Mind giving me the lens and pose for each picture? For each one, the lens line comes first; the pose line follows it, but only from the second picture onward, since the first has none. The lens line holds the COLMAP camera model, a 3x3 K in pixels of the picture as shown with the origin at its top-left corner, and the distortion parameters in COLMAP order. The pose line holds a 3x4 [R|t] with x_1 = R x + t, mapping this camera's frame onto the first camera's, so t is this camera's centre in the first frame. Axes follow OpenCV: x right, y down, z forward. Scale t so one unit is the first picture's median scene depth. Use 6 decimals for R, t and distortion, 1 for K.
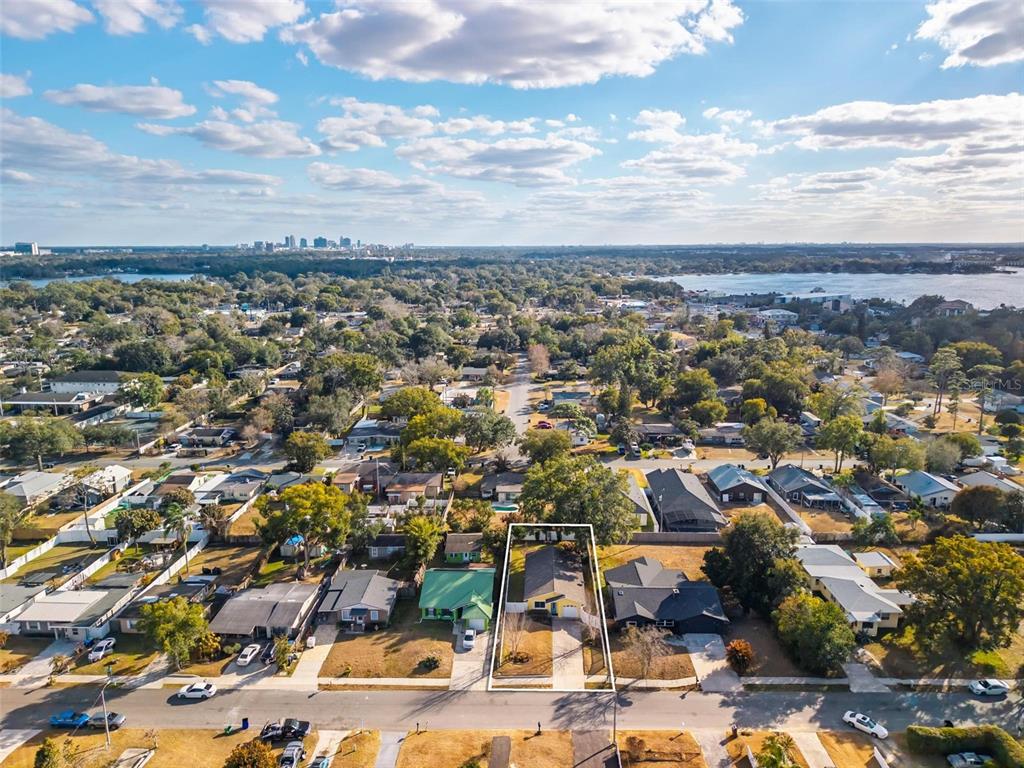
lens RADIAL K [[716.9, 0, 507.9], [0, 716.9, 287.2], [0, 0, 1]] dist [0.018355, -0.012509]
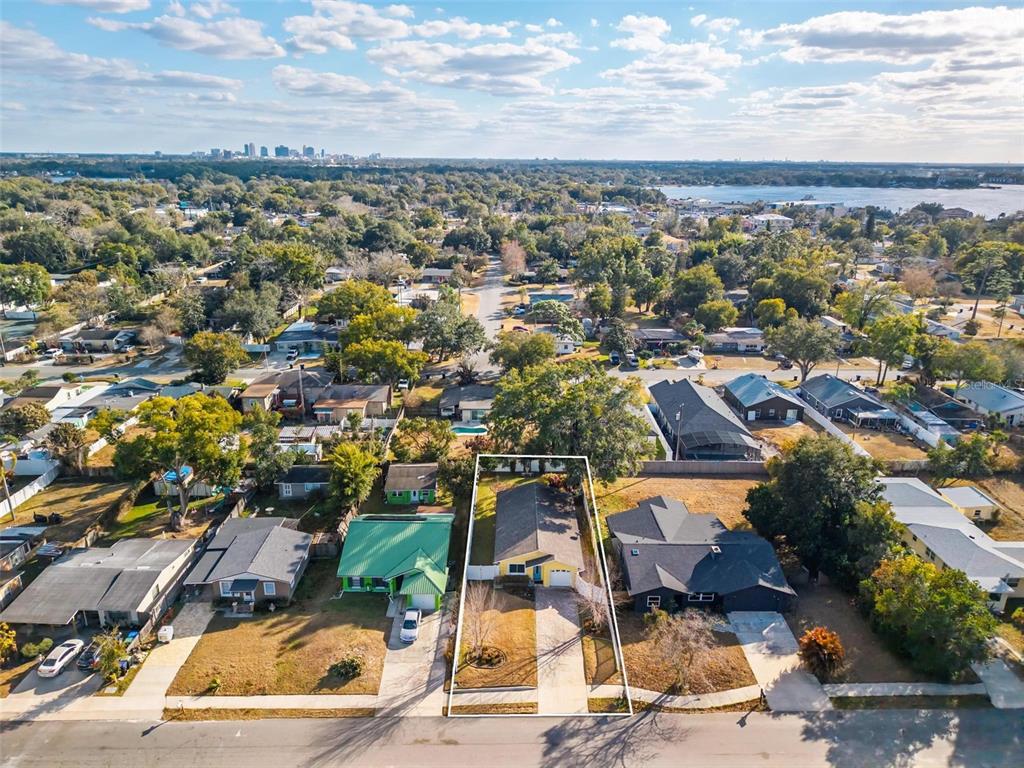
lens RADIAL K [[716.9, 0, 507.9], [0, 716.9, 287.2], [0, 0, 1]] dist [0.018355, -0.012509]
pose [[0.999198, 0.006589, 0.039505, 0.004754], [-0.010943, 0.993755, 0.111046, 0.069563], [-0.038527, -0.111389, 0.993030, 0.246971]]
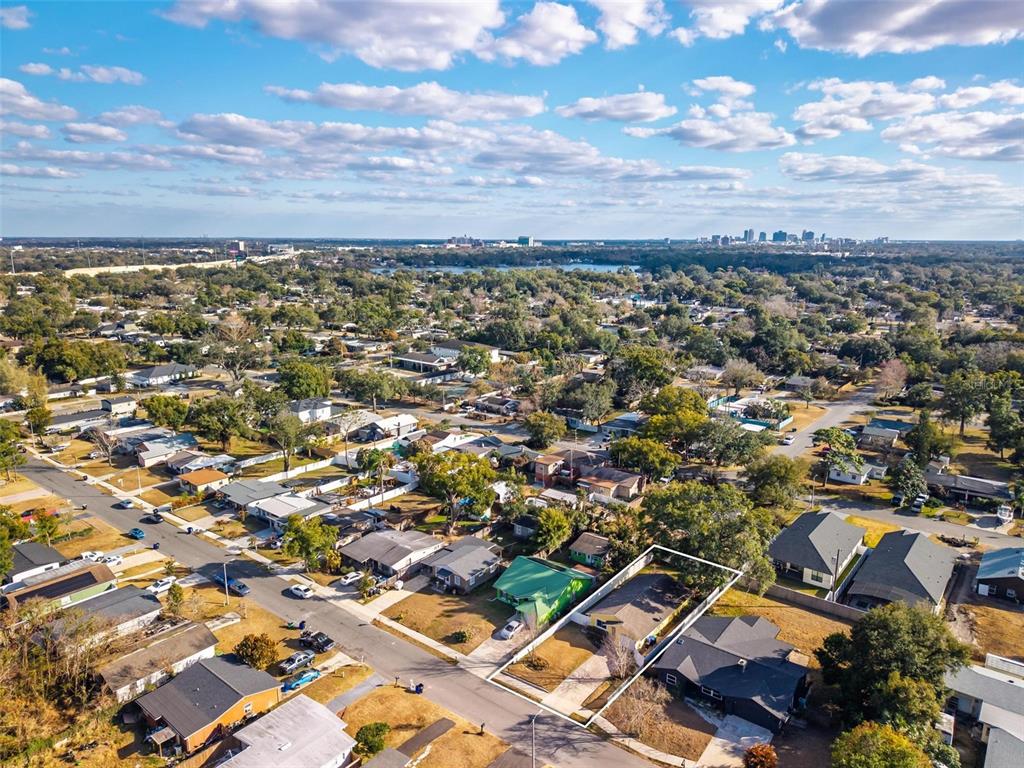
lens RADIAL K [[716.9, 0, 507.9], [0, 716.9, 287.2], [0, 0, 1]] dist [0.018355, -0.012509]
pose [[0.793977, 0.048386, -0.606019, 0.347978], [-0.043296, 0.998797, 0.023022, -0.007390], [0.606404, 0.007959, 0.795117, 0.128823]]
